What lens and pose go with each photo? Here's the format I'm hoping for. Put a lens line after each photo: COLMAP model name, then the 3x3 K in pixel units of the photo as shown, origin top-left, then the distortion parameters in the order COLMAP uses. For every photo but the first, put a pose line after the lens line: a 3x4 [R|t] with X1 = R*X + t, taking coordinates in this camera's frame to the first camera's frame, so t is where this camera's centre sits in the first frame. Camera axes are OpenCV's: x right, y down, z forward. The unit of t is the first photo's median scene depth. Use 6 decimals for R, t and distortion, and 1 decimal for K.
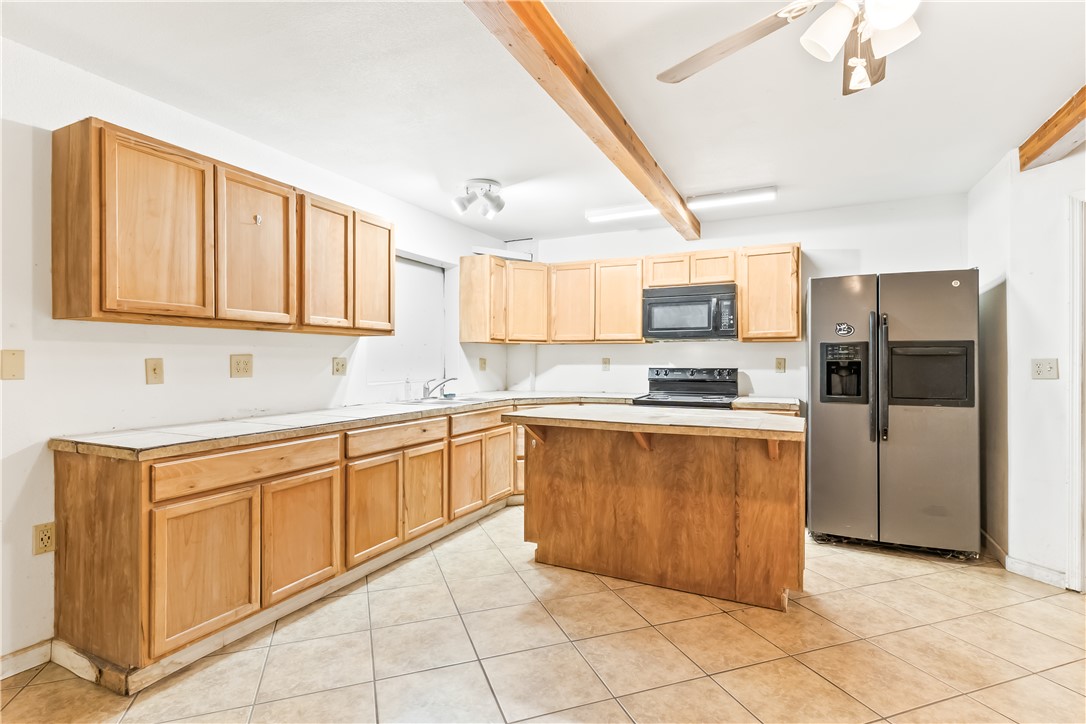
lens RADIAL K [[527.2, 0, 539.6], [0, 527.2, 361.3], [0, 0, 1]] dist [0.007774, -0.000797]
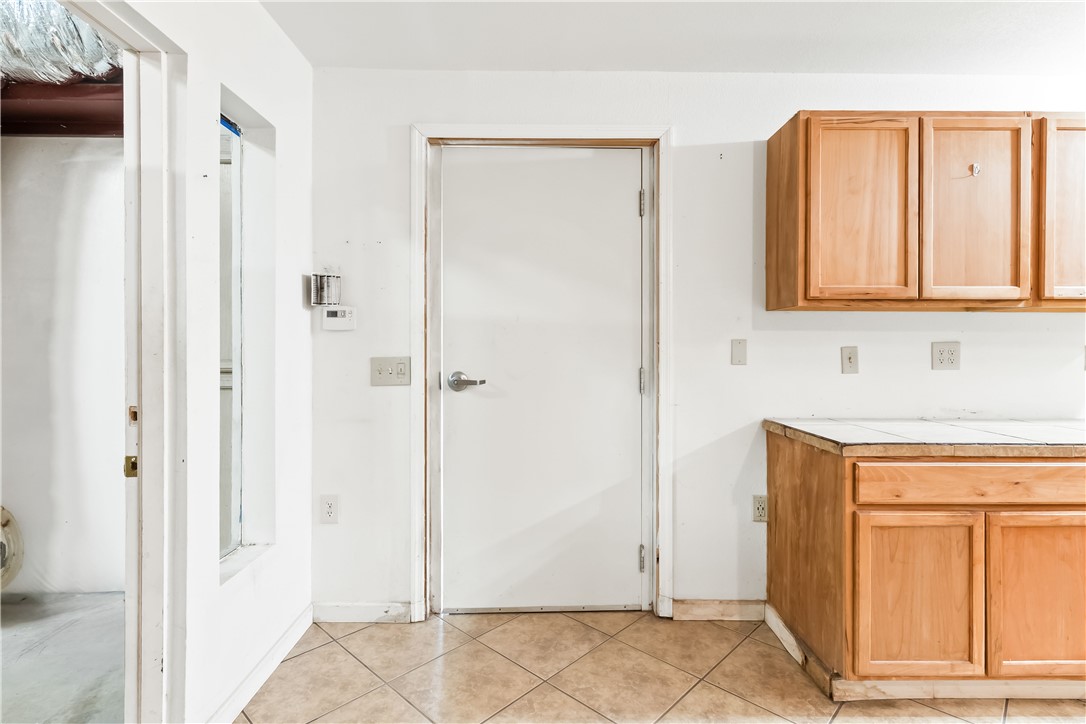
lens RADIAL K [[535.3, 0, 546.6], [0, 535.3, 349.0], [0, 0, 1]] dist [0.005472, 0.000330]
pose [[0.448201, 0.002265, -0.893930, -0.116081], [-0.004577, 0.999989, 0.000239, 0.001025], [0.893921, 0.003985, 0.448207, 0.085691]]
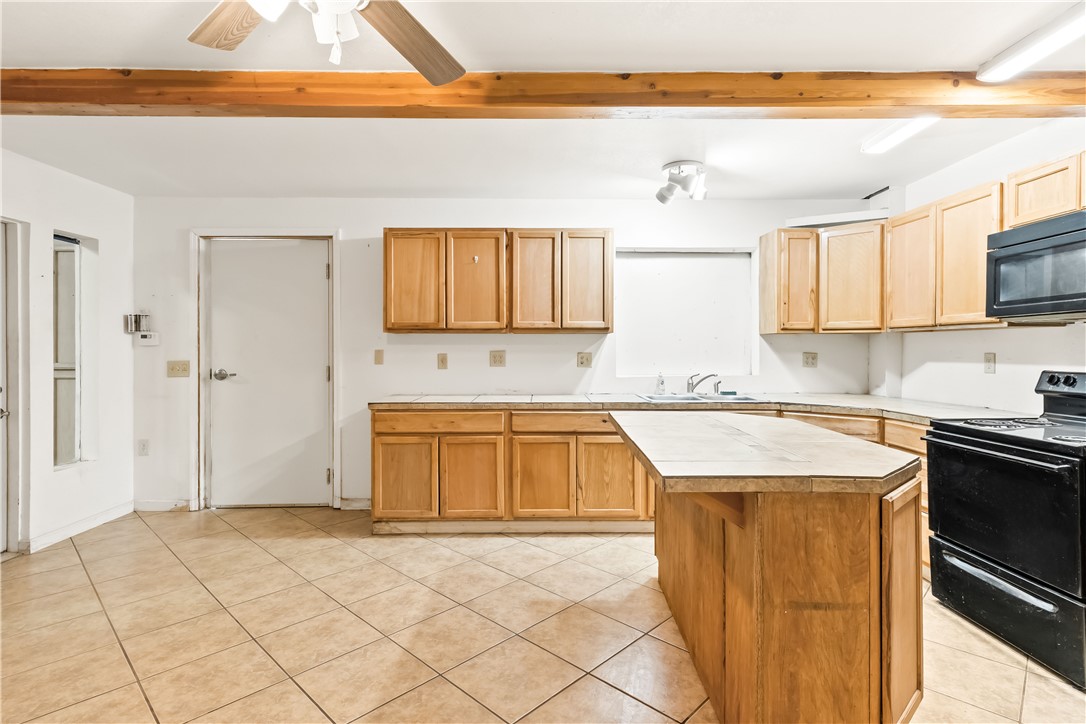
lens RADIAL K [[535.3, 0, 546.6], [0, 535.3, 349.0], [0, 0, 1]] dist [0.005472, 0.000330]
pose [[0.446388, -0.001196, -0.894839, 0.981247], [-0.000839, 0.999998, -0.001755, -0.018657], [0.894839, 0.001534, 0.446387, 0.570069]]
